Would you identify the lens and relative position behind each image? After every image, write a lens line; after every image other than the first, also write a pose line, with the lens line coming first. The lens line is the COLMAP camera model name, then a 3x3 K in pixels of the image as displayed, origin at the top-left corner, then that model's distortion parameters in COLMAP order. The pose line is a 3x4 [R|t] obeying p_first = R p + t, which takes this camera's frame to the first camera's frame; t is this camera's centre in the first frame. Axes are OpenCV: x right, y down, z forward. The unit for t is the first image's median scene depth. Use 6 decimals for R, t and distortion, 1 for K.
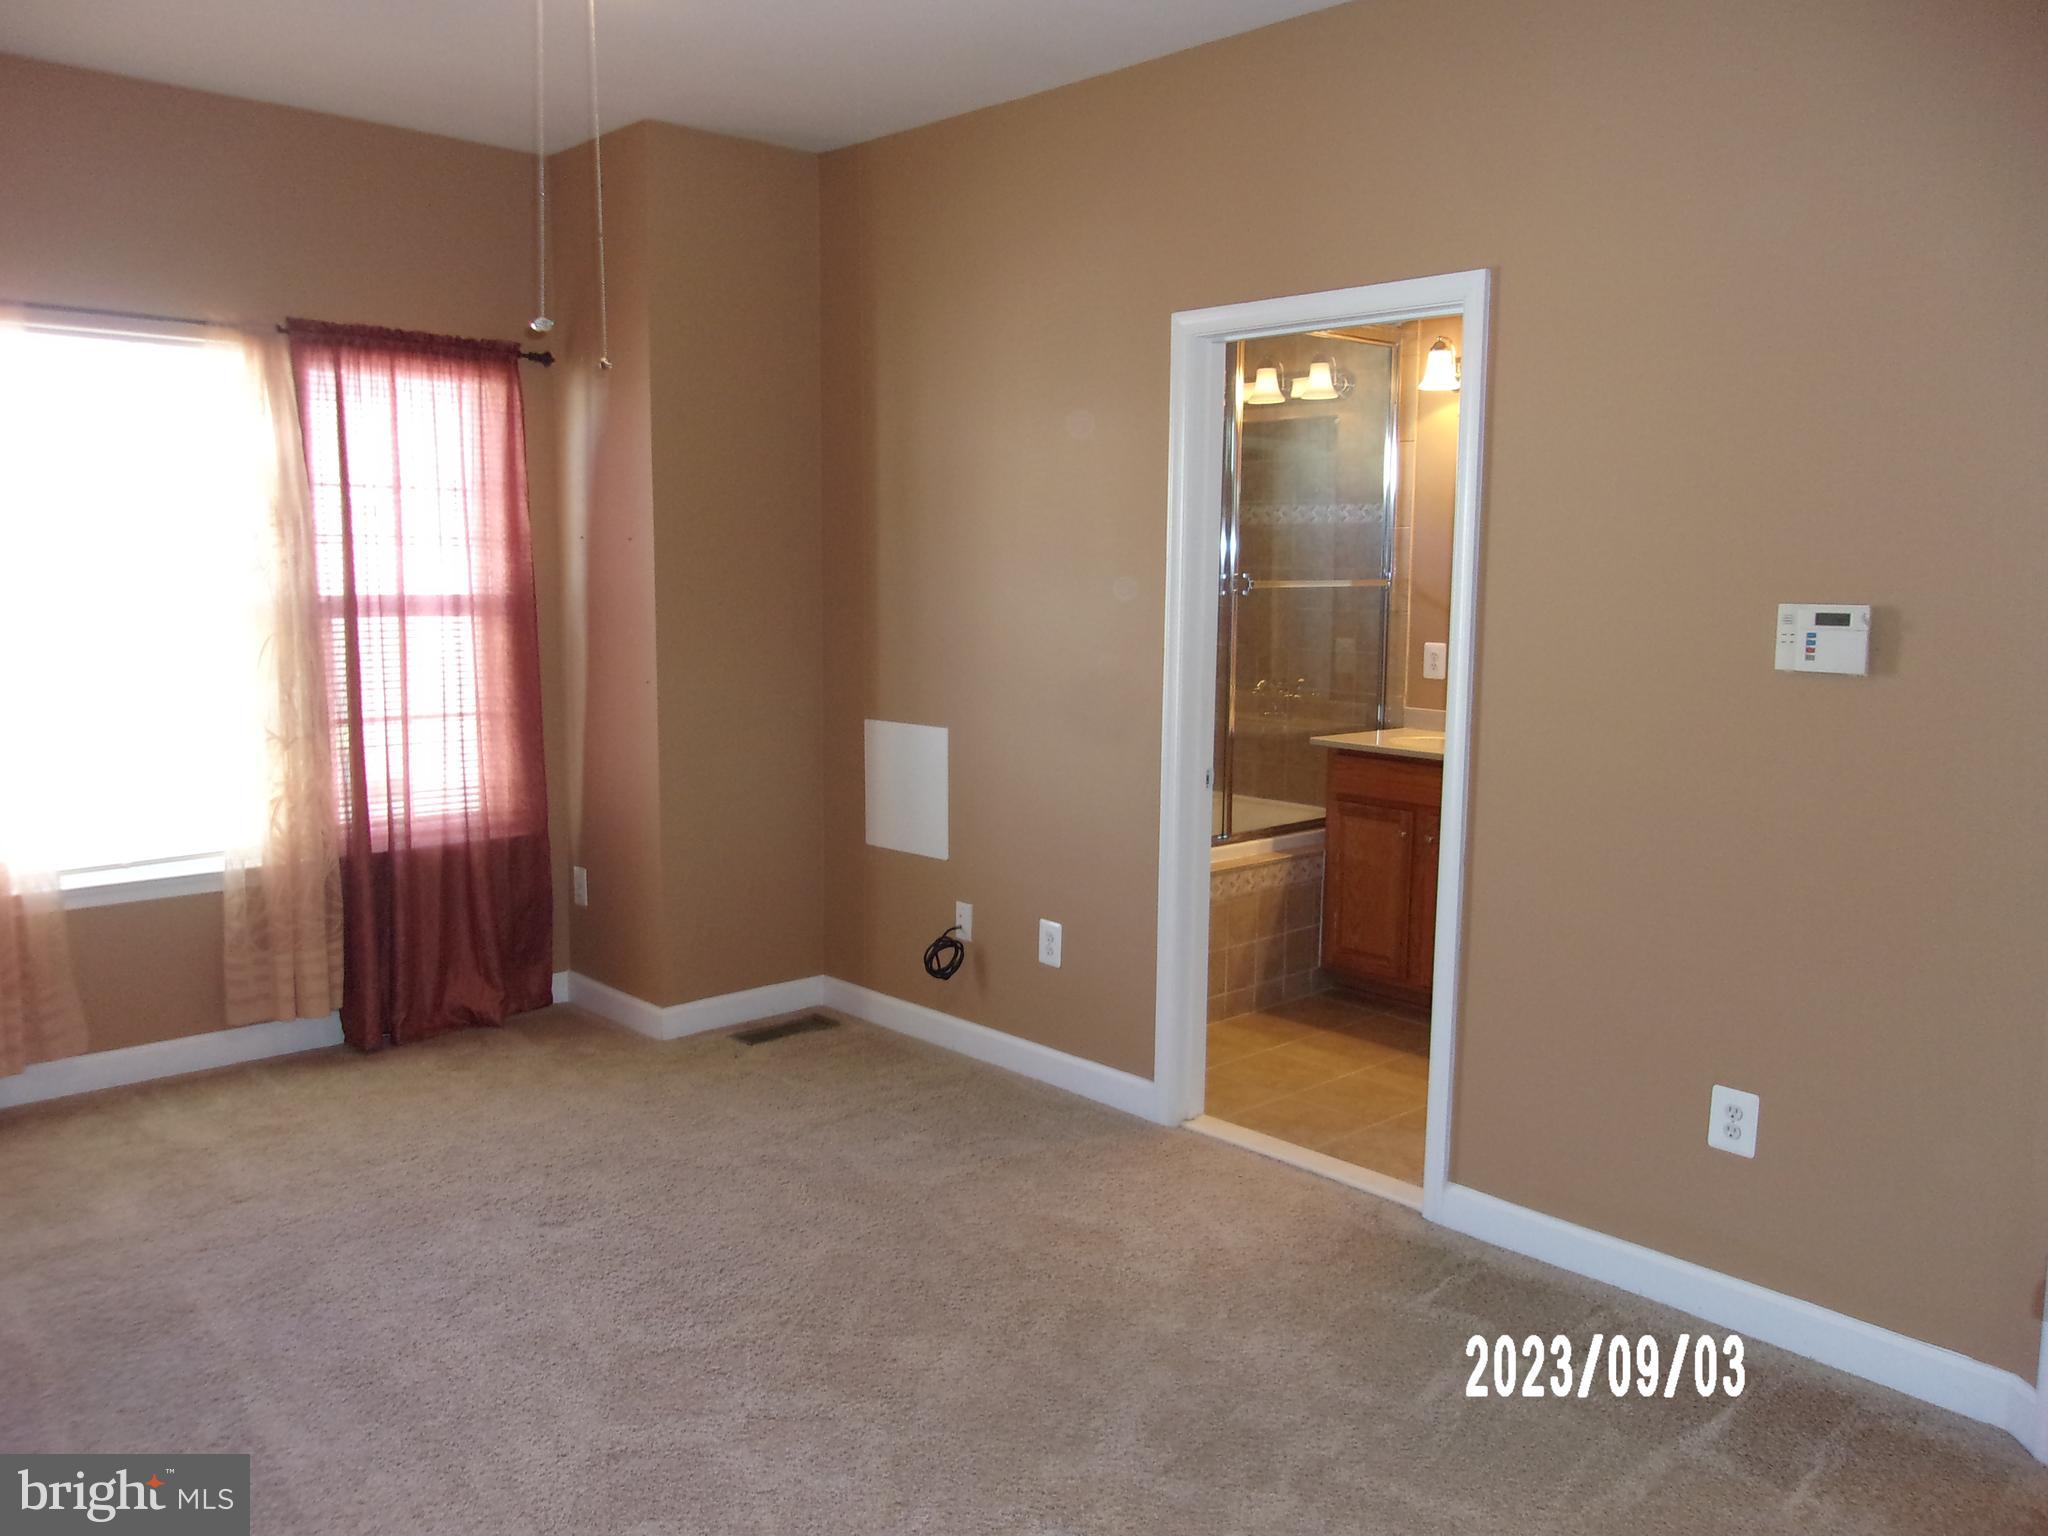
lens RADIAL K [[1570.1, 0, 1012.5], [0, 1570.1, 763.8], [0, 0, 1]] dist [-0.021925, 0.030526]
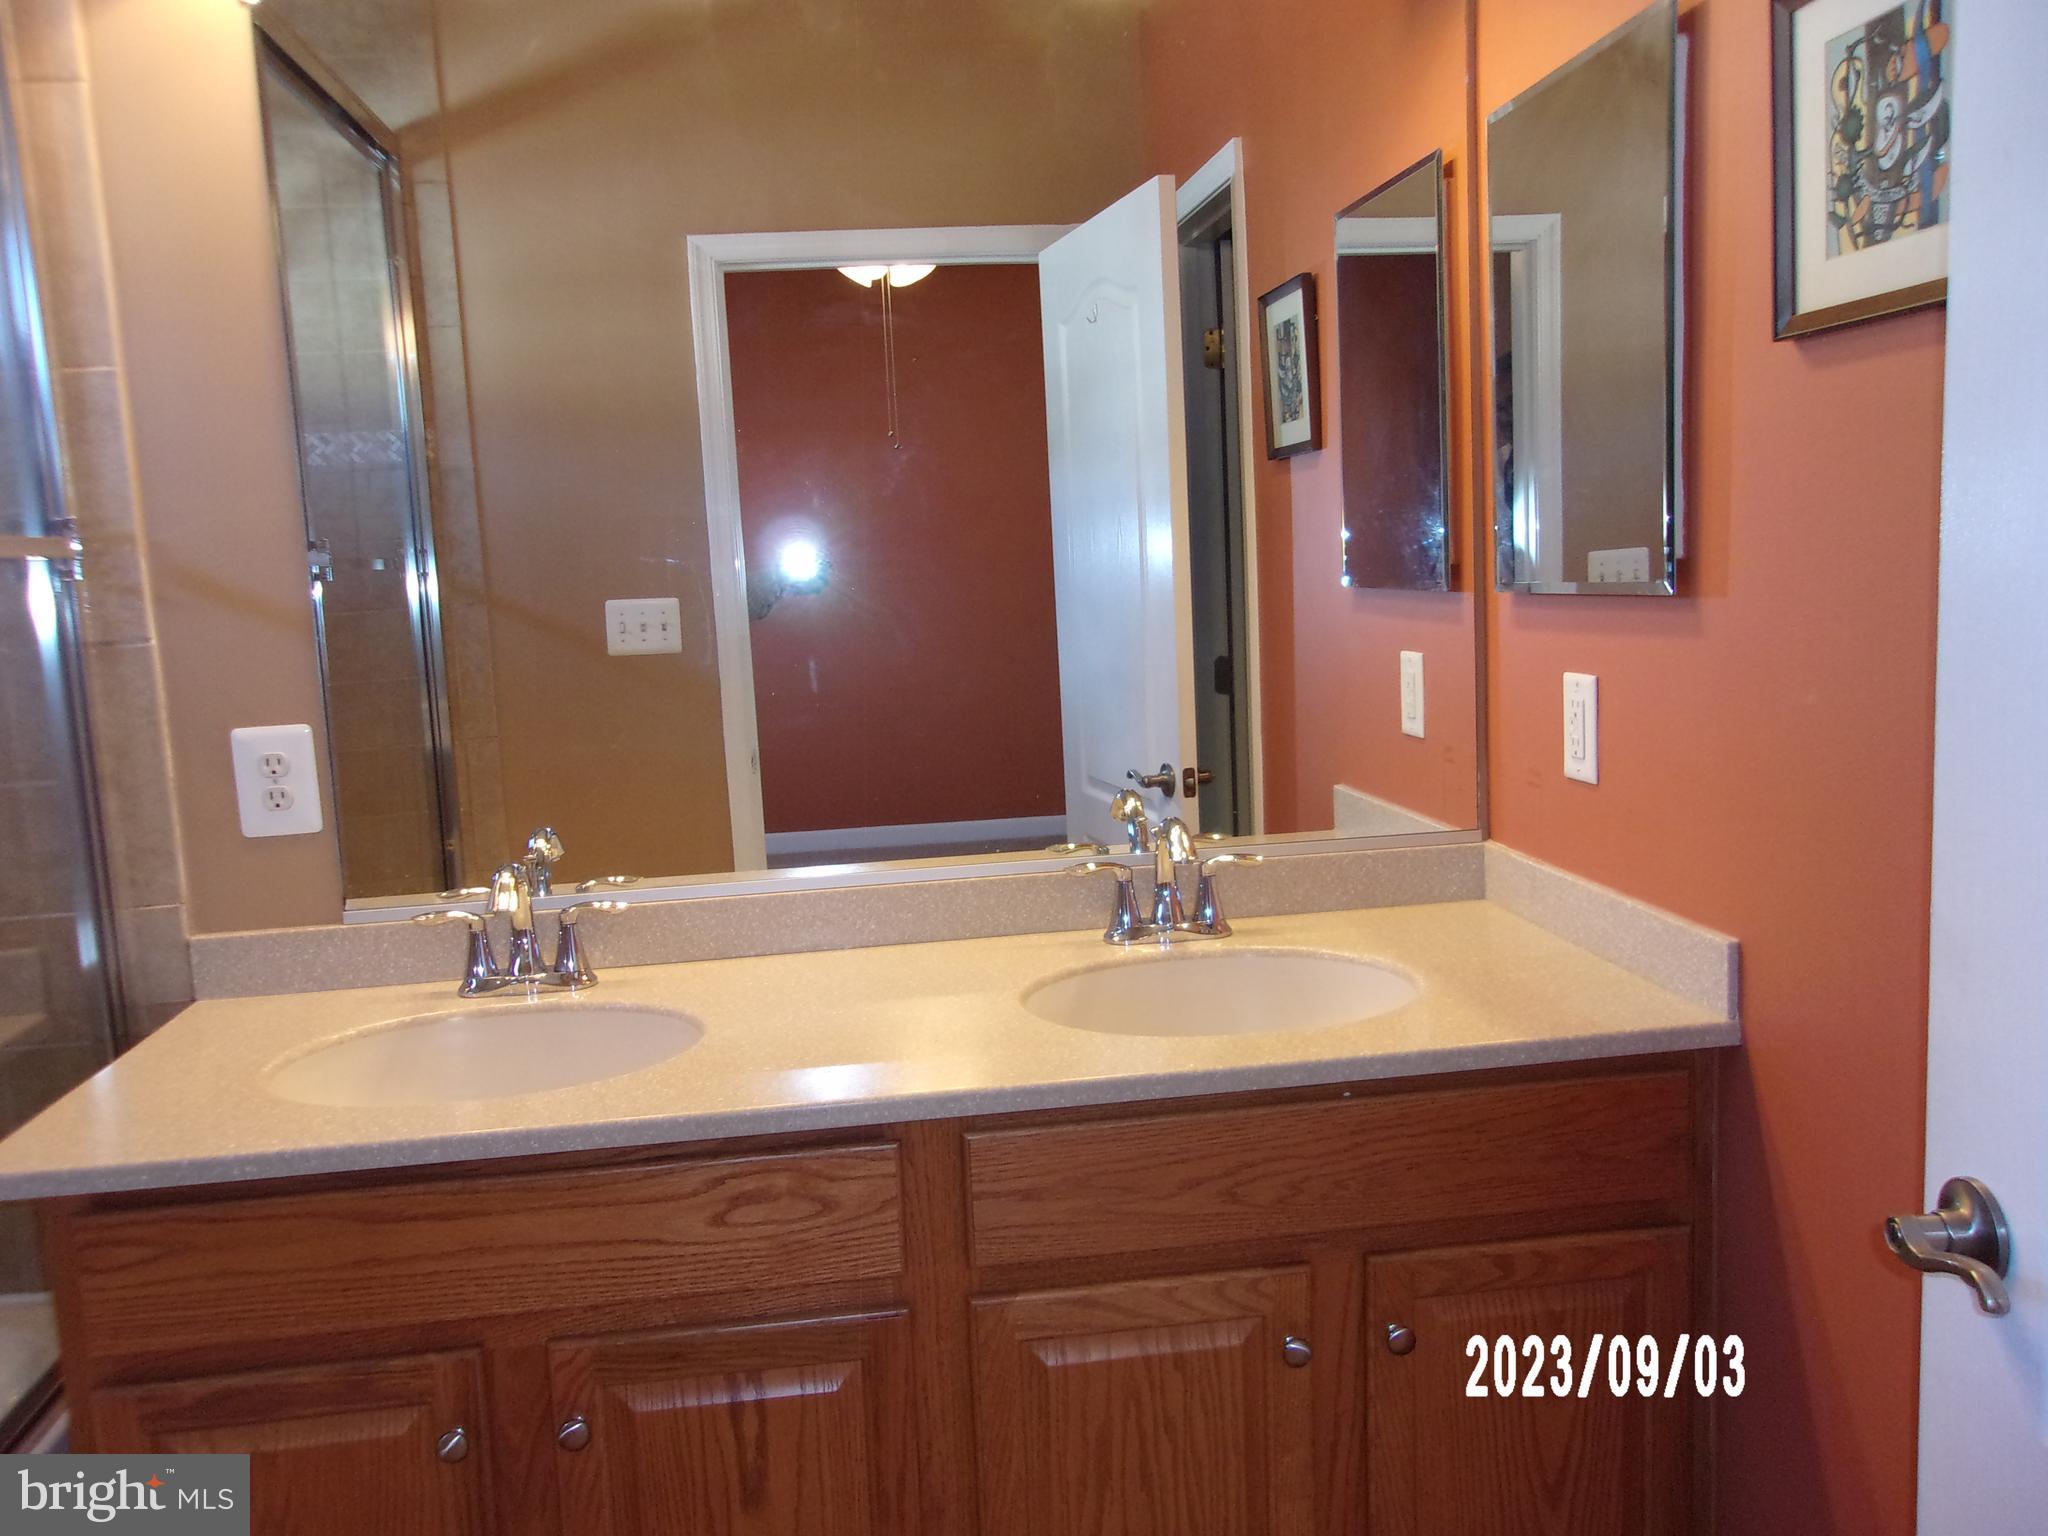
lens RADIAL K [[1570.1, 0, 1008.6], [0, 1570.1, 773.5], [0, 0, 1]] dist [-0.021925, 0.030526]
pose [[0.551779, -0.149909, 0.820407, 0.086216], [0.148580, 0.985645, 0.080172, -0.070447], [-0.820649, 0.077659, 0.566131, 0.686501]]
